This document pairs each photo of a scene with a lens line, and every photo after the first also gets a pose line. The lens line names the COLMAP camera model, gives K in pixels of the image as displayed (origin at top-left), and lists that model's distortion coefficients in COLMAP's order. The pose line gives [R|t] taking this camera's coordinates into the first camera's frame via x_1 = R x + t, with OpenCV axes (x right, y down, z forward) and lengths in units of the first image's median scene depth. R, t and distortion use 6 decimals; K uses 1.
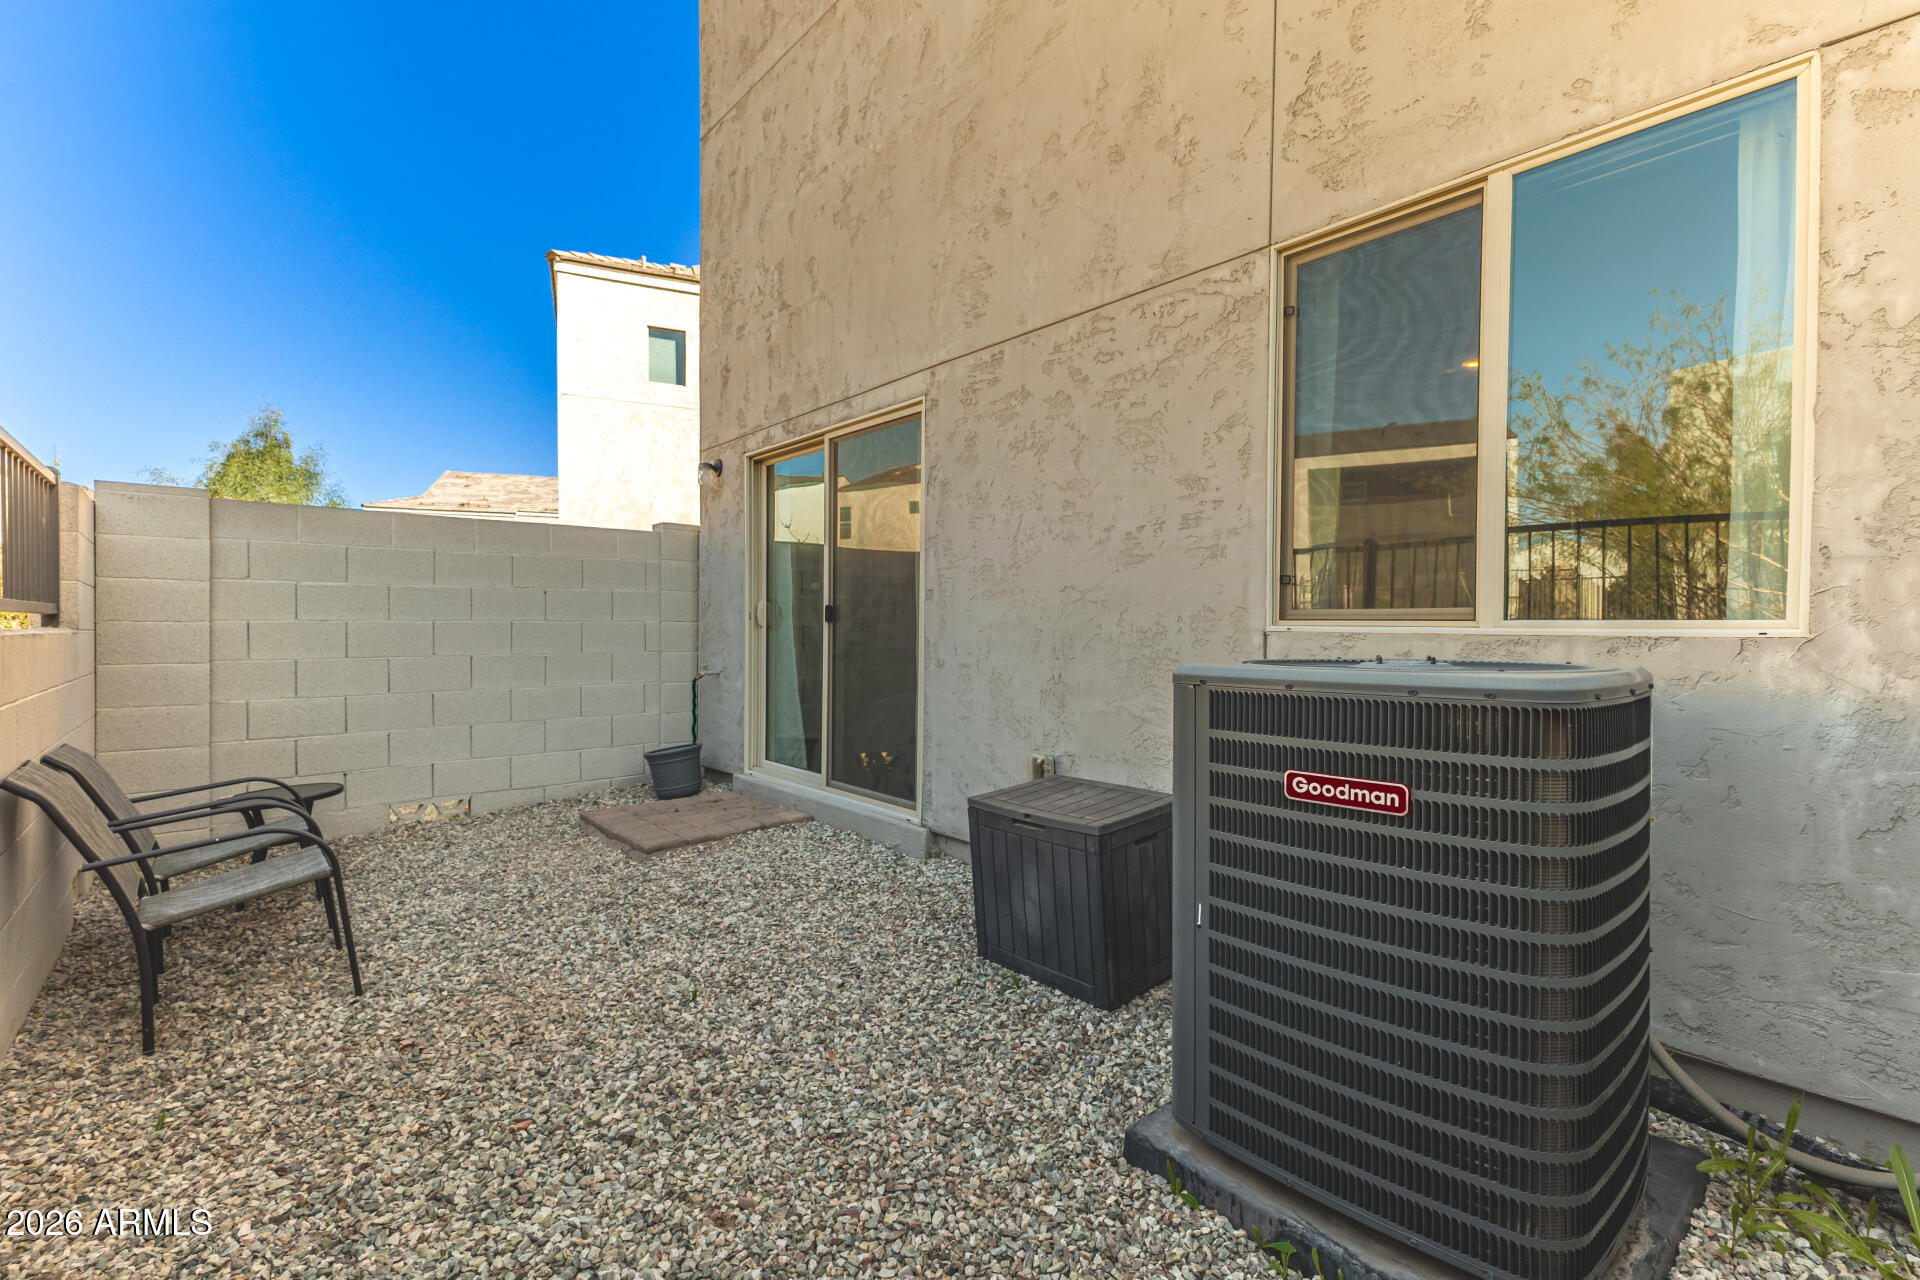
lens RADIAL K [[864.0, 0, 961.4], [0, 864.0, 636.6], [0, 0, 1]] dist [0.016258, -0.003466]
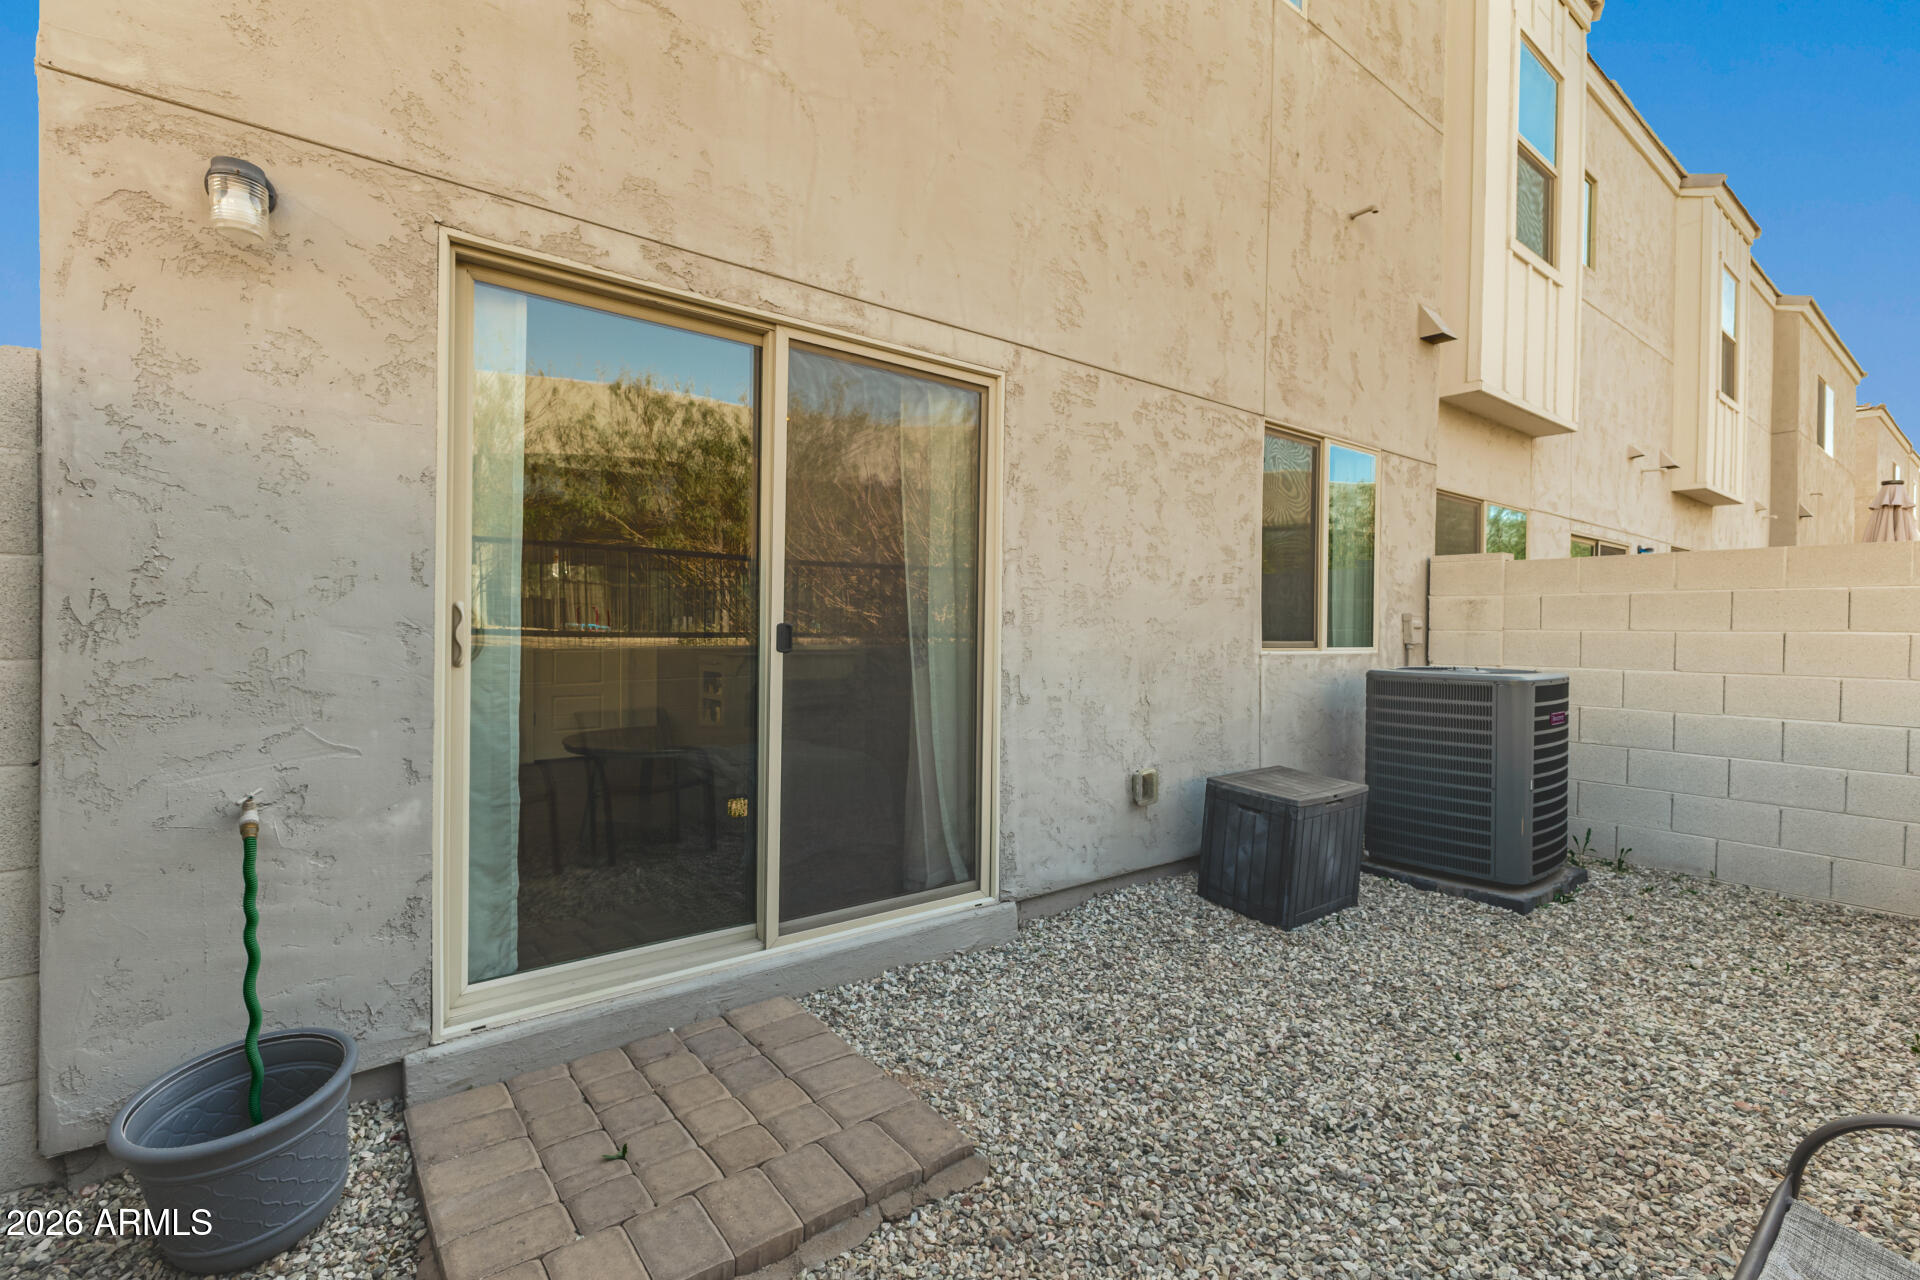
lens RADIAL K [[864.0, 0, 961.4], [0, 864.0, 636.6], [0, 0, 1]] dist [0.016258, -0.003466]
pose [[0.034844, -0.012017, 0.999321, -0.967540], [0.000805, 0.999928, 0.011997, -0.045466], [-0.999392, 0.000386, 0.034851, 1.139812]]
